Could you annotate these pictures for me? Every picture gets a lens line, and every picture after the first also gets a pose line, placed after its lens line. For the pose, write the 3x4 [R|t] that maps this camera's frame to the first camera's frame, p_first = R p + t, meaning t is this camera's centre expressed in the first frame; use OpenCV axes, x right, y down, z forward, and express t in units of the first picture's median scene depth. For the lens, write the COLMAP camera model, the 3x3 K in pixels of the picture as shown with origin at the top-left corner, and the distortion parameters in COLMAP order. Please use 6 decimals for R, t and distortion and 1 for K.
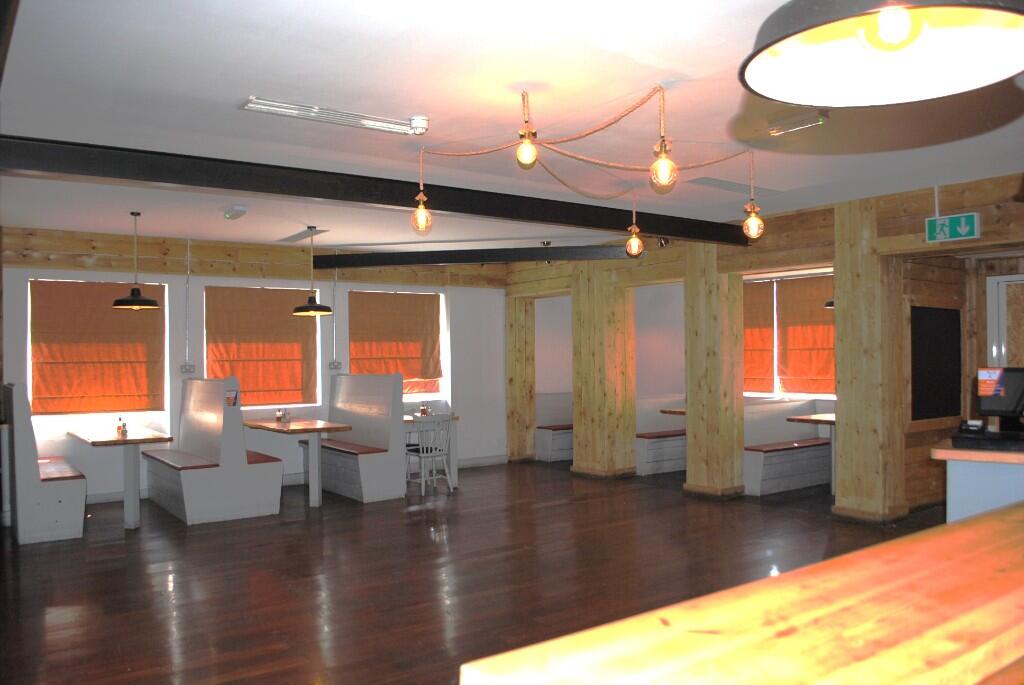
lens RADIAL K [[829.9, 0, 521.9], [0, 829.9, 344.2], [0, 0, 1]] dist [-0.070171, 0.003747]
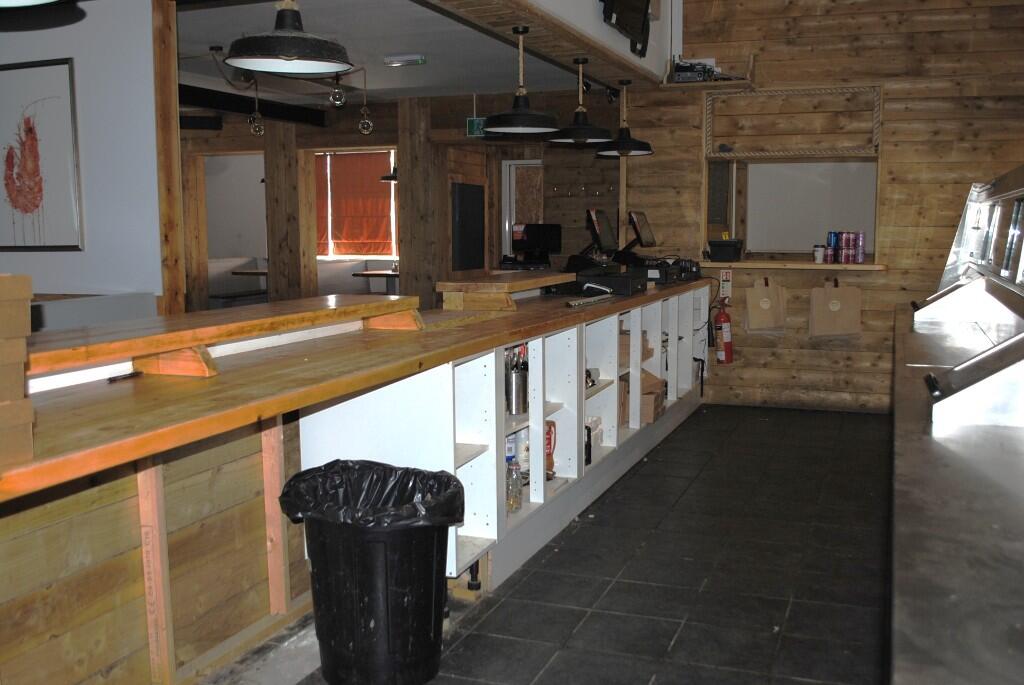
lens RADIAL K [[1086.6, 0, 512.0], [0, 1086.6, 342.9], [0, 0, 1]] dist [0.002544, 0.000000]
pose [[0.848004, -0.052119, 0.527421, -0.321335], [-0.009569, 0.993485, 0.113559, 0.008238], [-0.529903, -0.101346, 0.841981, -0.465253]]
